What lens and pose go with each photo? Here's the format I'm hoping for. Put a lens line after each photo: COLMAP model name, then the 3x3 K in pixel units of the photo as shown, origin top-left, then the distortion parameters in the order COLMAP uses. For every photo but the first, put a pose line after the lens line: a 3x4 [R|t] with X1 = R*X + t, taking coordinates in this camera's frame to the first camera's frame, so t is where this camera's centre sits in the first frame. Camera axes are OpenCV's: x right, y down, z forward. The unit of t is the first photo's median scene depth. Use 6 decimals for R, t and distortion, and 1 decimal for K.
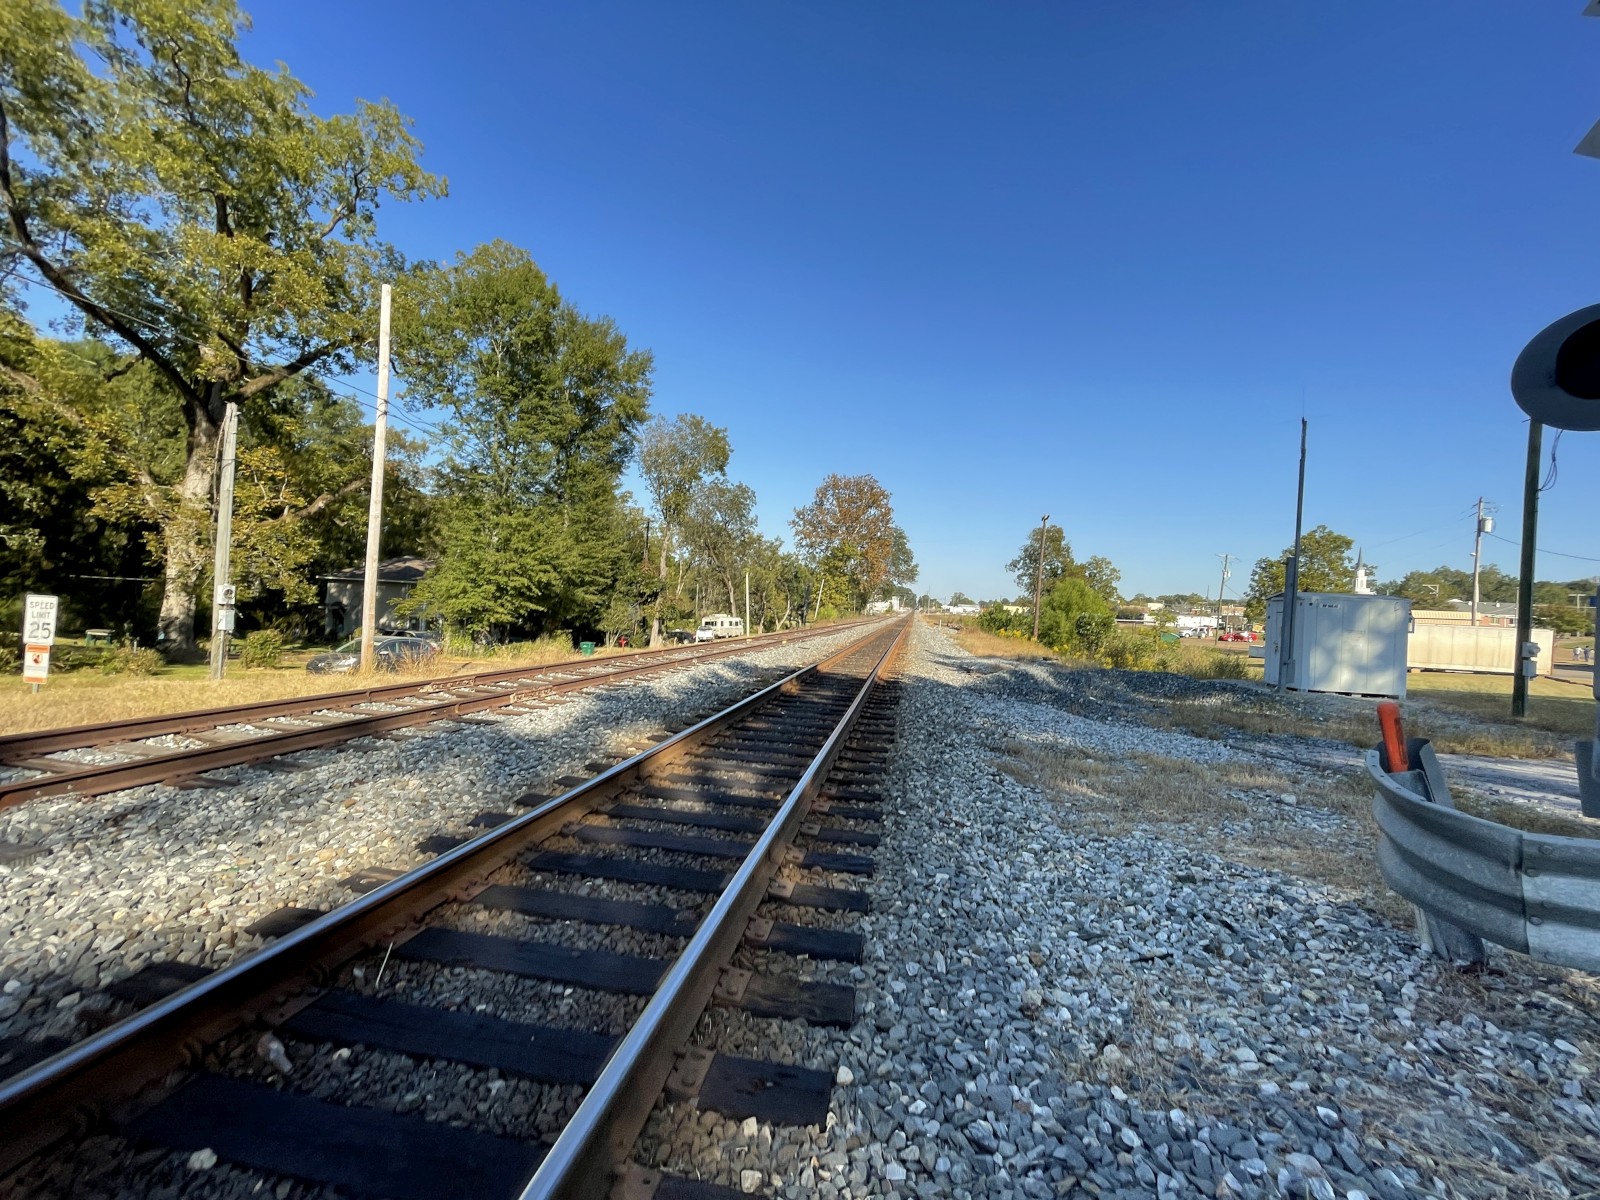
lens RADIAL K [[652.2, 0, 825.2], [0, 652.2, 606.3], [0, 0, 1]] dist [0.012486, -0.002625]
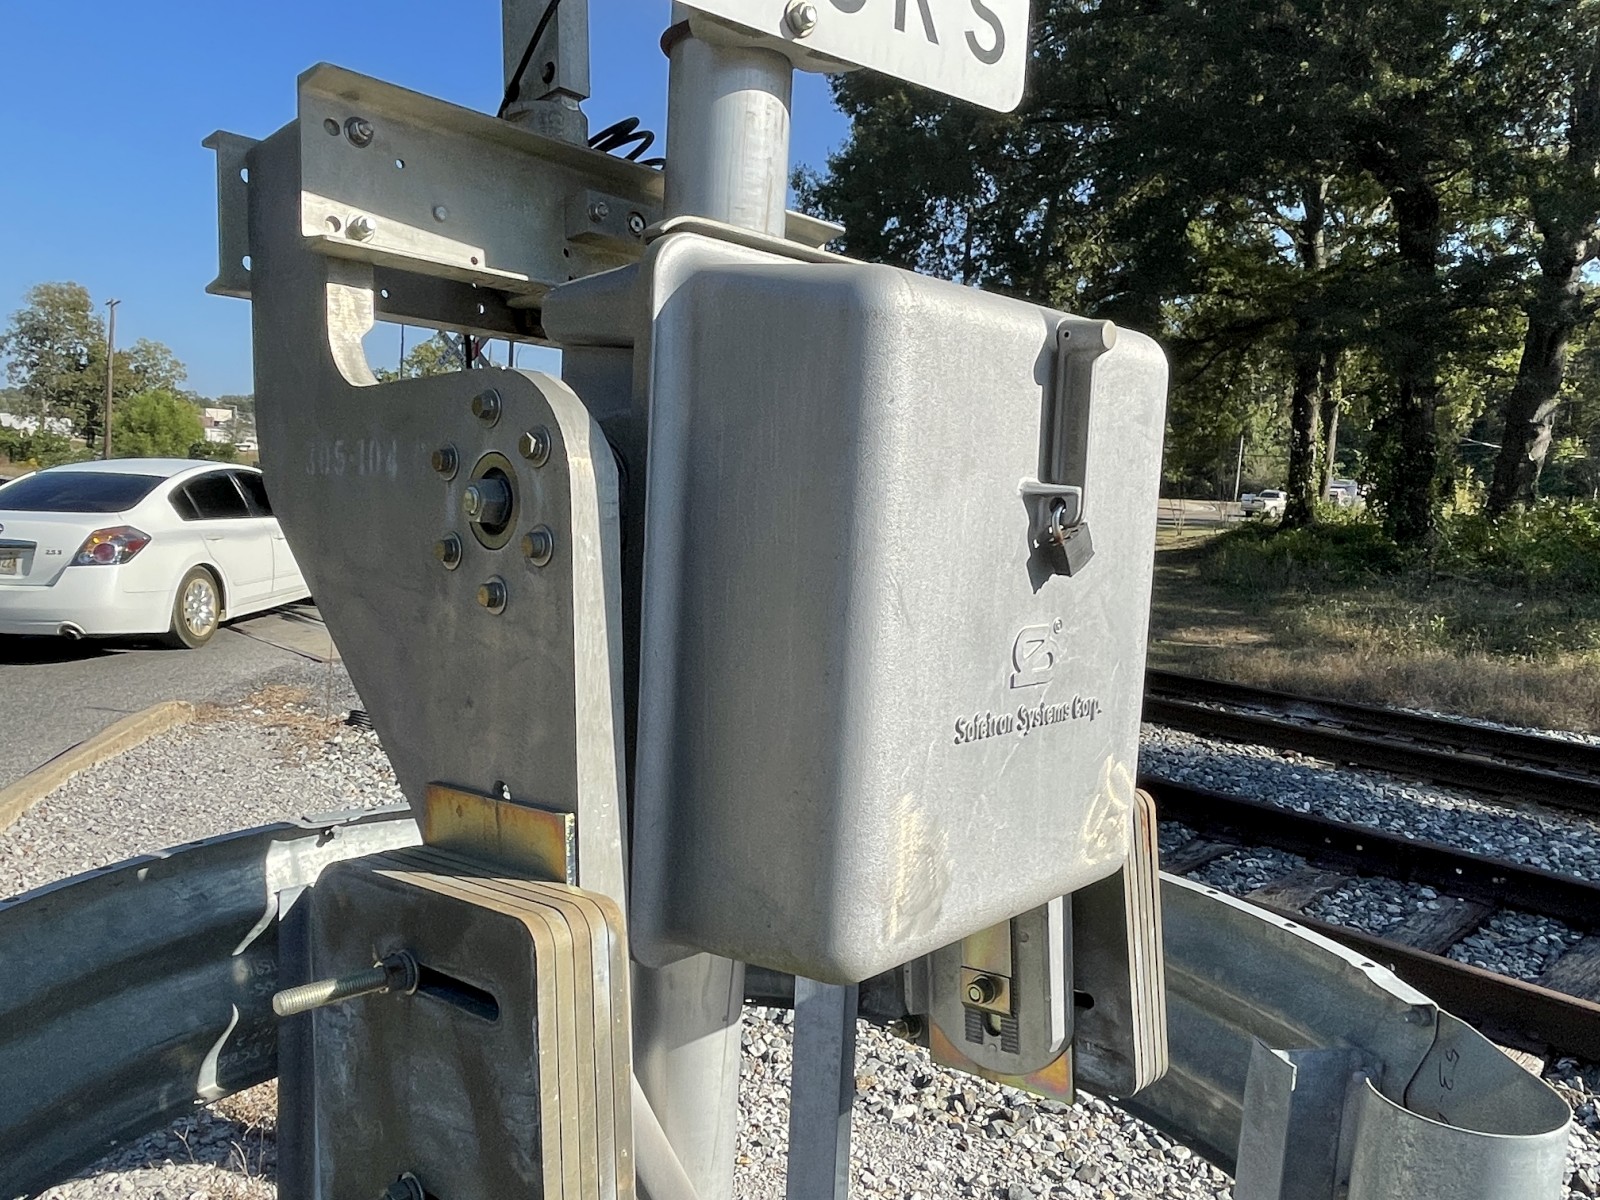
lens RADIAL K [[1181.6, 0, 808.4], [0, 1181.6, 601.7], [0, 0, 1]] dist [-0.003206, -0.001666]
pose [[0.595967, -0.106698, 0.795889, -1.260661], [-0.021165, 0.988702, 0.148395, -0.082844], [-0.802730, -0.105283, 0.586975, -1.893343]]
